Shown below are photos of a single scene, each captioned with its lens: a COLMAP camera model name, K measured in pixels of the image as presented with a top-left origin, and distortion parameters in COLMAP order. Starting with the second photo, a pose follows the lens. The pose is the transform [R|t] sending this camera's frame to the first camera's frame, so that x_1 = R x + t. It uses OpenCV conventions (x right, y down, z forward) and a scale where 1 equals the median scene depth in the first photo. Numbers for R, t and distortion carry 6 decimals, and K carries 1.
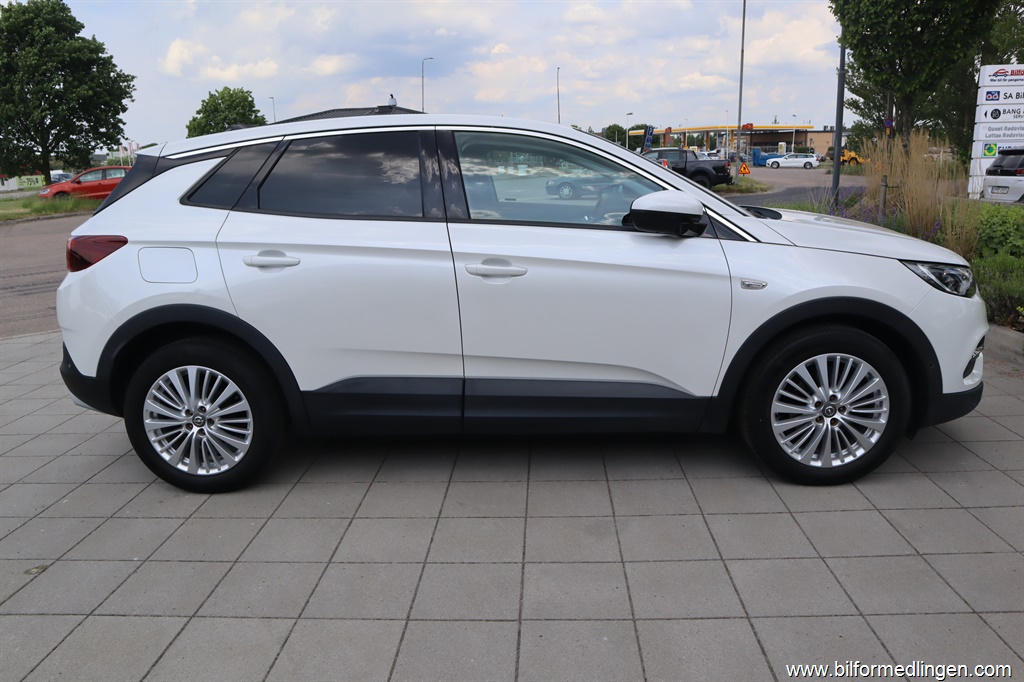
lens RADIAL K [[744.0, 0, 512.0], [0, 744.0, 341.0], [0, 0, 1]] dist [-0.070920, 0.003023]
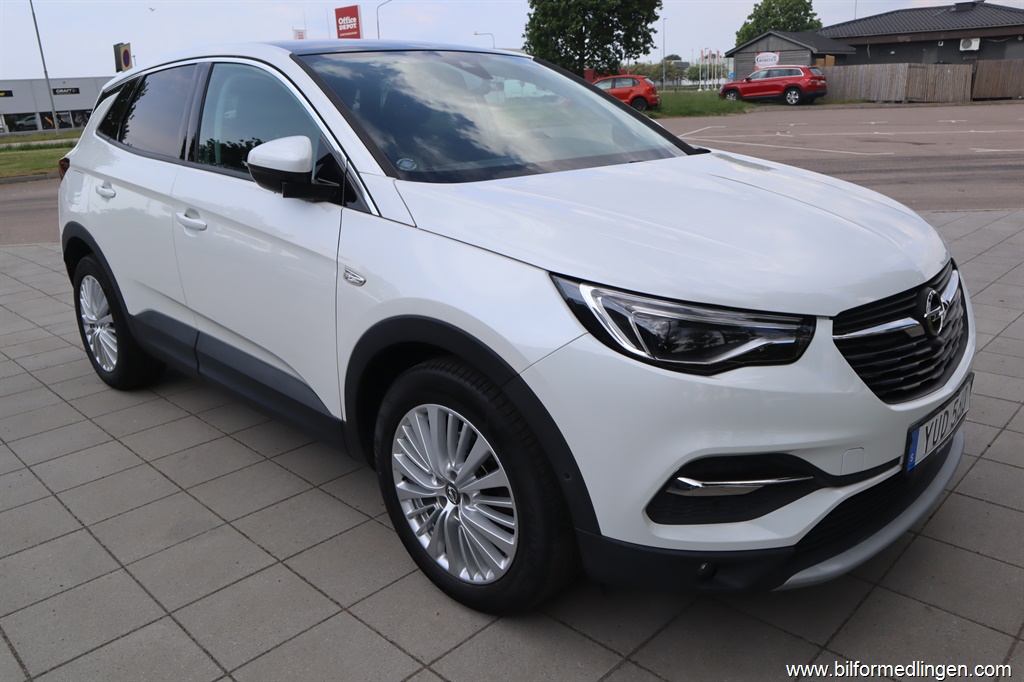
lens RADIAL K [[786.1, 0, 512.0], [0, 786.1, 341.0], [0, 0, 1]] dist [-0.083888, 0.003213]
pose [[0.743296, 0.199033, -0.638668, 0.088260], [-0.134451, 0.979680, 0.148829, -0.014231], [0.655312, -0.024755, 0.754952, 0.053081]]
